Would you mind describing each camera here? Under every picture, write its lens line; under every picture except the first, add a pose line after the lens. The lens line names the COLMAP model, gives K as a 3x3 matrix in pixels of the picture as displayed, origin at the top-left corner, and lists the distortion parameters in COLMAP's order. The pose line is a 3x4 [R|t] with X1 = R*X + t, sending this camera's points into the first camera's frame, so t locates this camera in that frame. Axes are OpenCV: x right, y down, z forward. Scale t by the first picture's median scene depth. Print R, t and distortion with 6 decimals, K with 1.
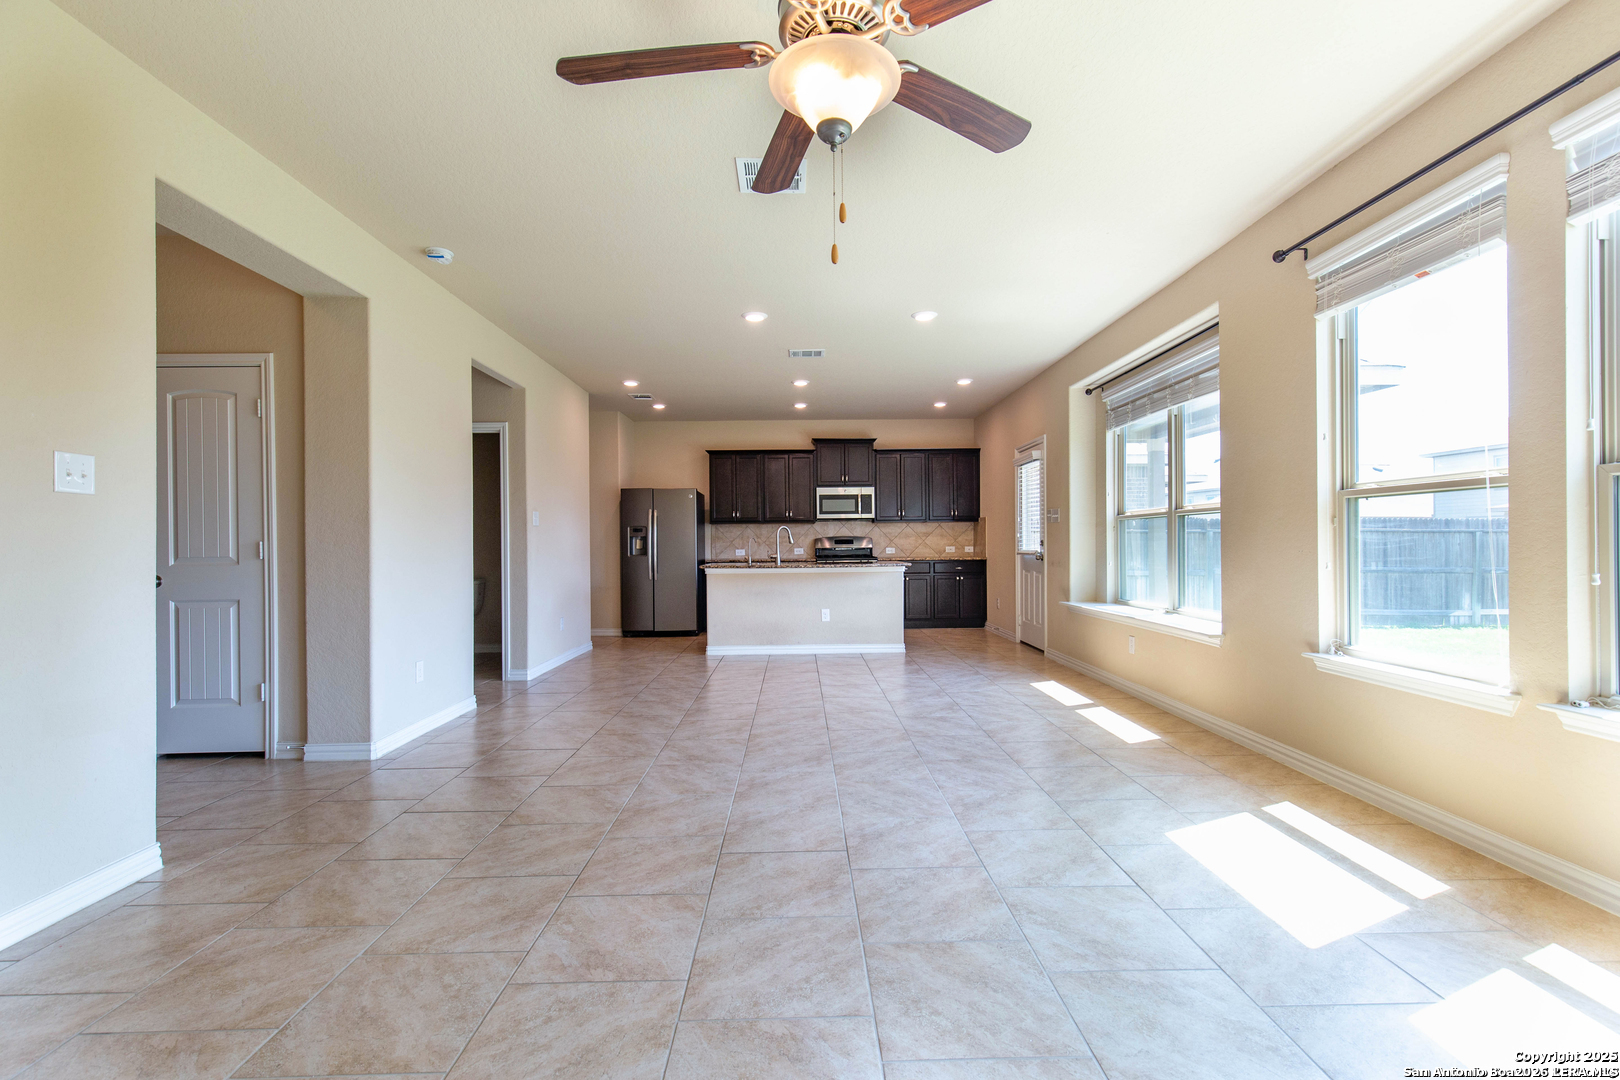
lens RADIAL K [[728.6, 0, 814.8], [0, 728.6, 541.9], [0, 0, 1]] dist [0.011830, -0.000115]
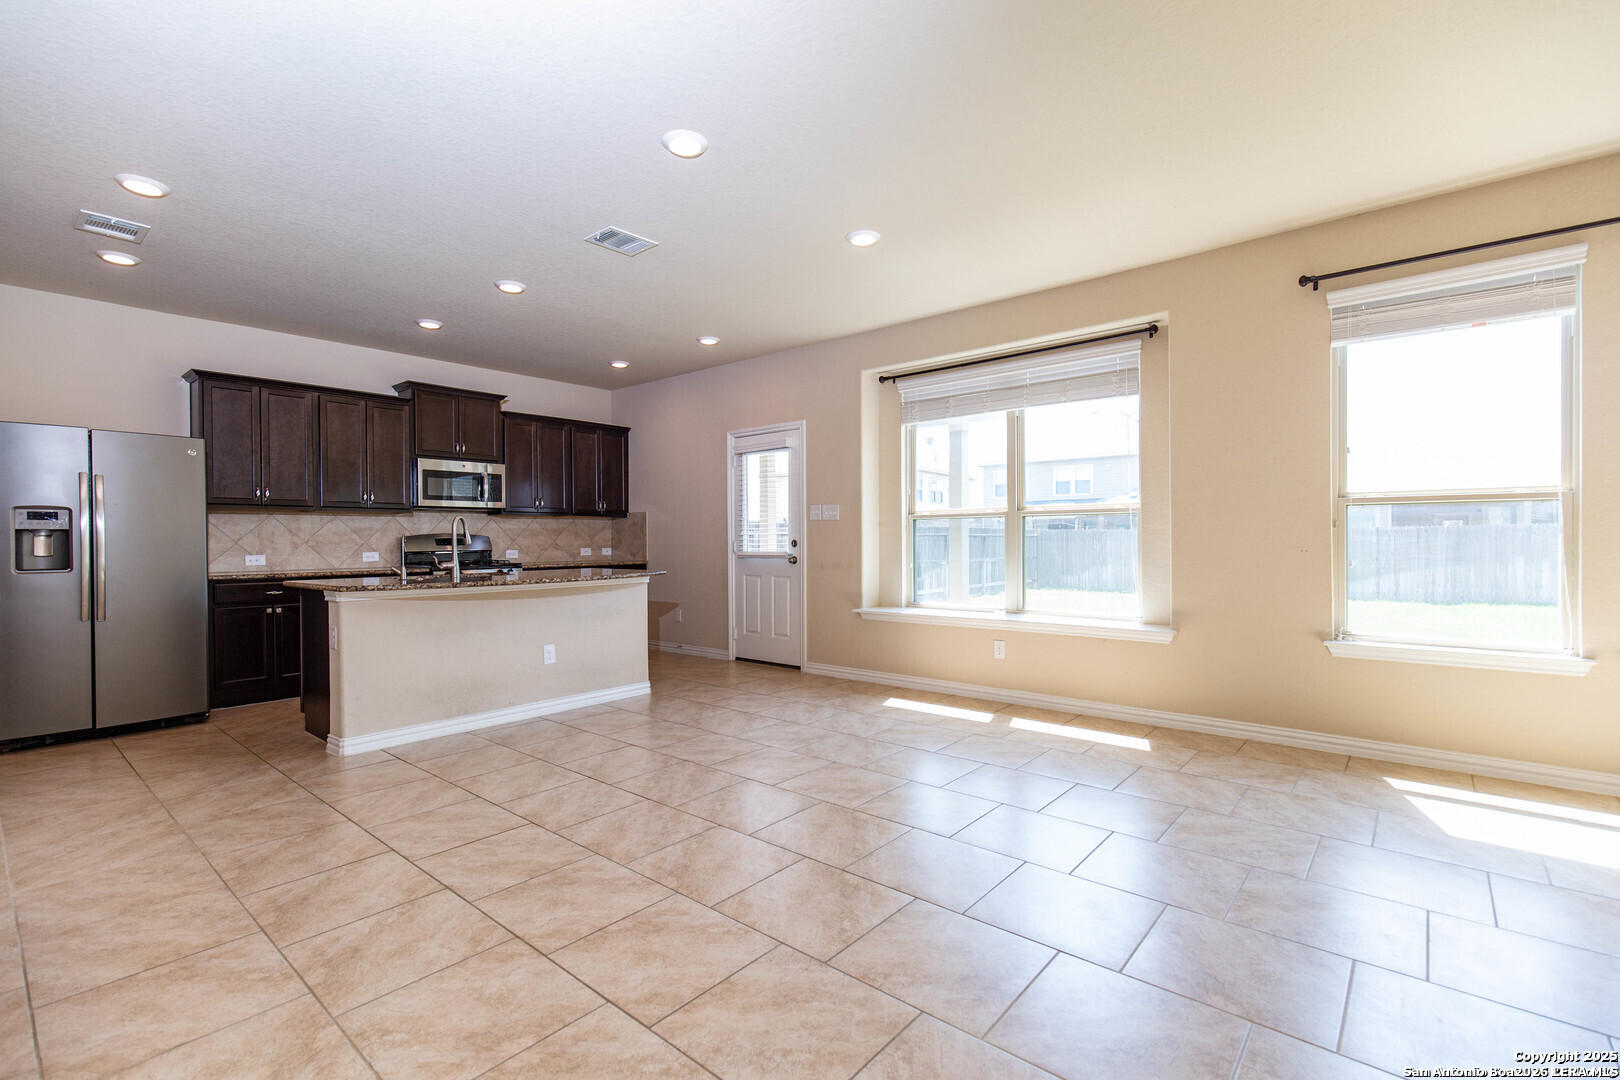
lens RADIAL K [[728.6, 0, 814.8], [0, 728.6, 541.9], [0, 0, 1]] dist [0.011830, -0.000115]
pose [[0.664022, 0.000403, 0.747713, -0.316102], [-0.000353, 1.000000, -0.000225, -0.000090], [-0.747713, -0.000115, 0.664022, 0.386724]]
